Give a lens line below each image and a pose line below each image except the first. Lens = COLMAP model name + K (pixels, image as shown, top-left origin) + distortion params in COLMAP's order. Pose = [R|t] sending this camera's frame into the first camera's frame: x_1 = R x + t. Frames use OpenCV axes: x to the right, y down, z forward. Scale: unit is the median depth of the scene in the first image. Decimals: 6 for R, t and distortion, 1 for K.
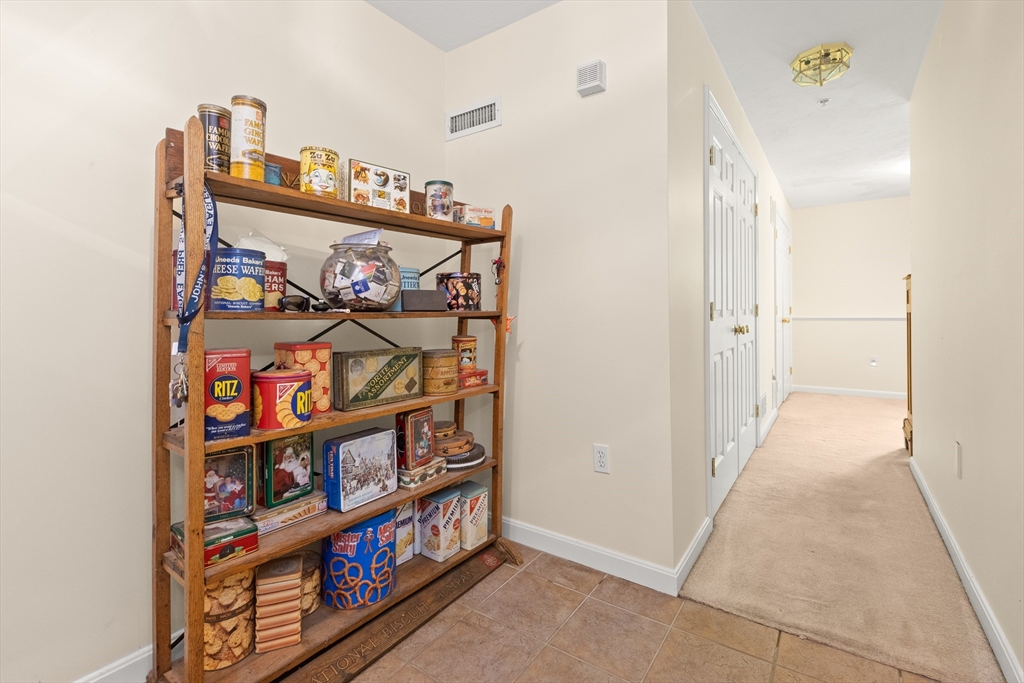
lens RADIAL K [[466.0, 0, 523.6], [0, 466.0, 310.9], [0, 0, 1]] dist [-0.000219, 0.000208]
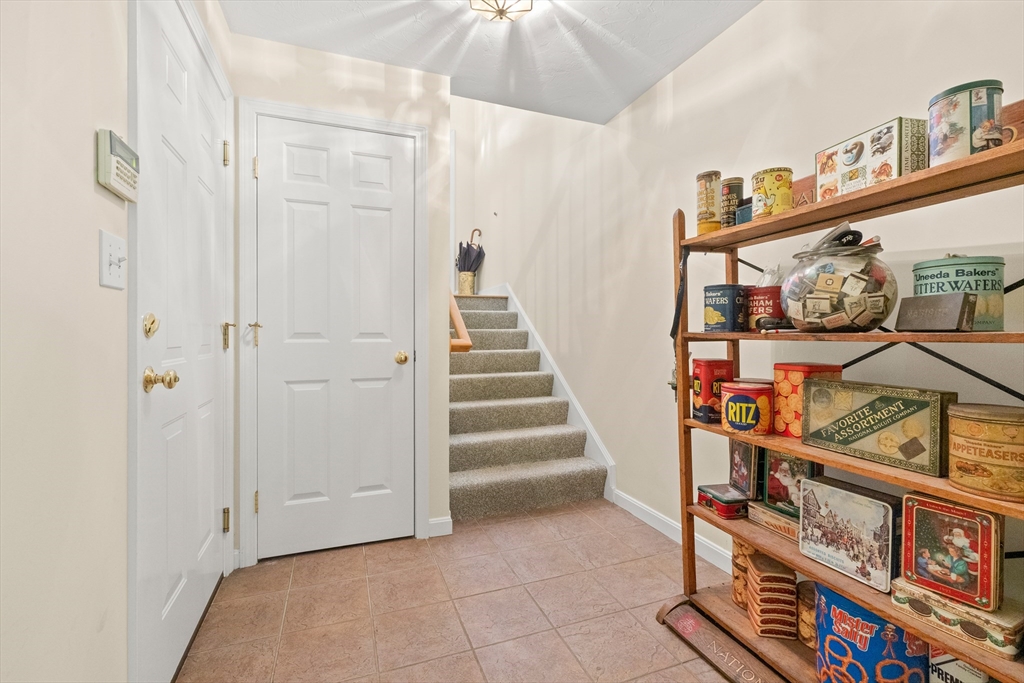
lens RADIAL K [[466.0, 0, 515.0], [0, 466.0, 338.6], [0, 0, 1]] dist [-0.000219, 0.000208]
pose [[-0.575252, 0.018573, -0.817766, 0.632778], [0.008483, 0.999824, 0.016740, -0.005443], [0.817933, 0.002692, -0.575308, 1.009059]]
